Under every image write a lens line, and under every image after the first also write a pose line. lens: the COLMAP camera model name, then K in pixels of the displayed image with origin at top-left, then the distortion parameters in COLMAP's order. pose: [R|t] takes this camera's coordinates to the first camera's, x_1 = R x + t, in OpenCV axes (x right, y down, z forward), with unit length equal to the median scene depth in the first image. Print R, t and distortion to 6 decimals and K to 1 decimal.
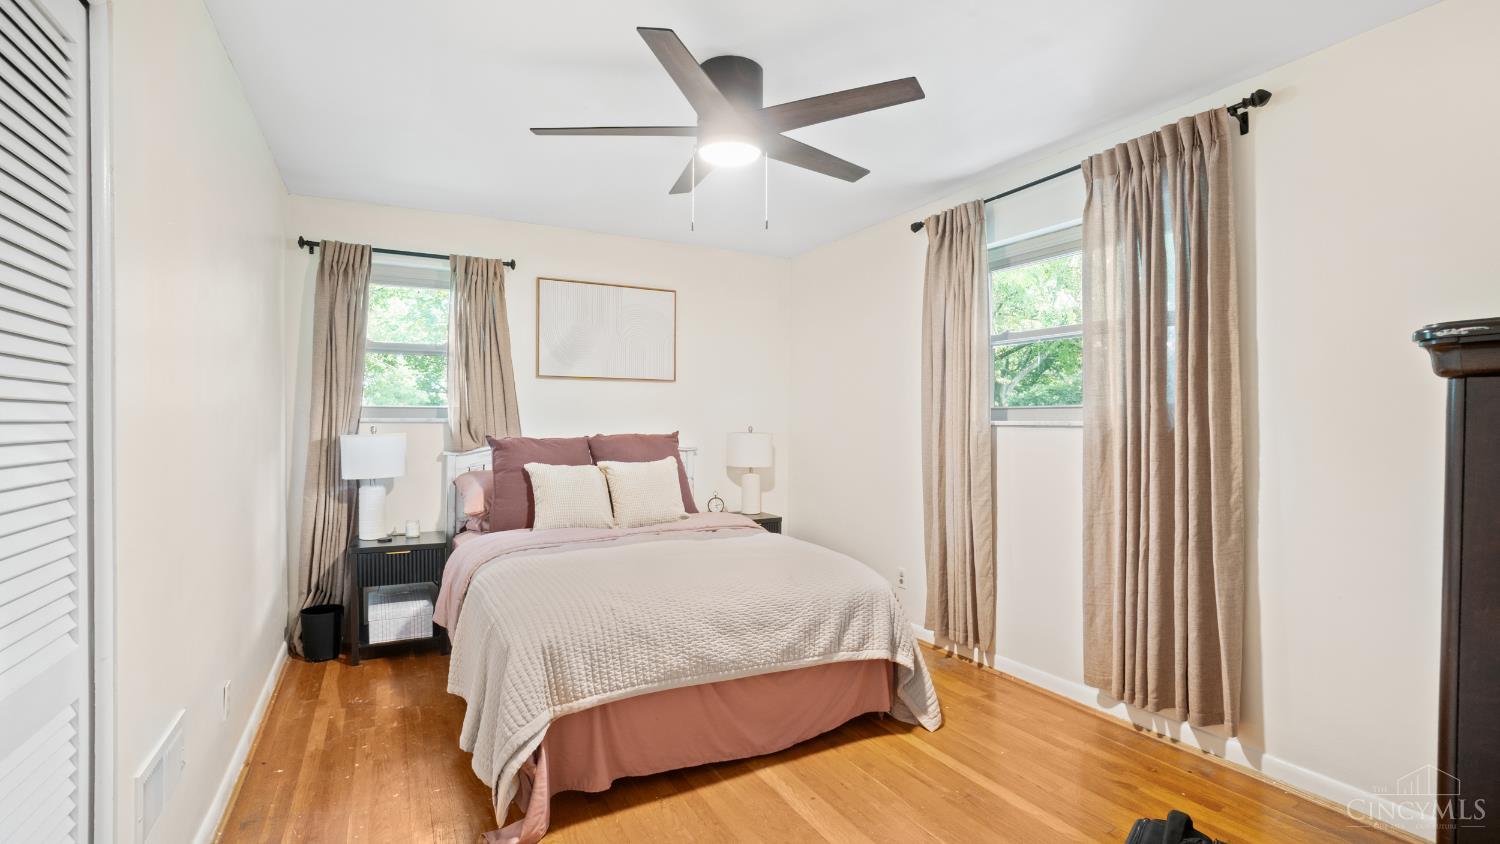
lens RADIAL K [[670.2, 0, 753.1], [0, 670.2, 421.4], [0, 0, 1]] dist [-0.029307, 0.003089]
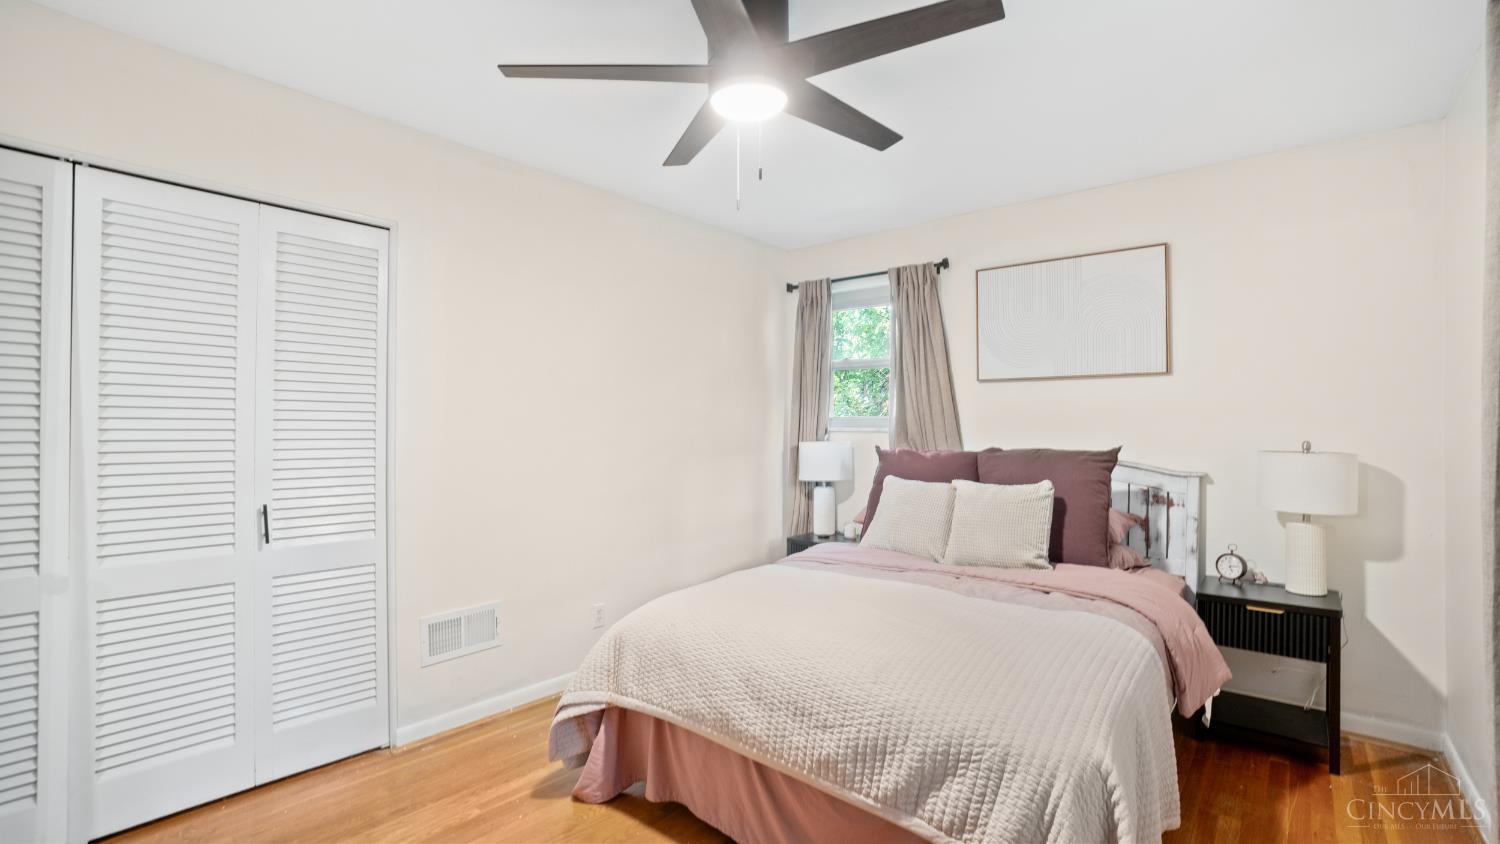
lens RADIAL K [[670.2, 0, 747.5], [0, 670.2, 420.1], [0, 0, 1]] dist [-0.029307, 0.003089]
pose [[0.352992, -0.011574, -0.935555, 0.478483], [-0.001366, 0.999916, -0.012885, -0.004510], [0.935625, 0.005826, 0.352947, 0.480146]]
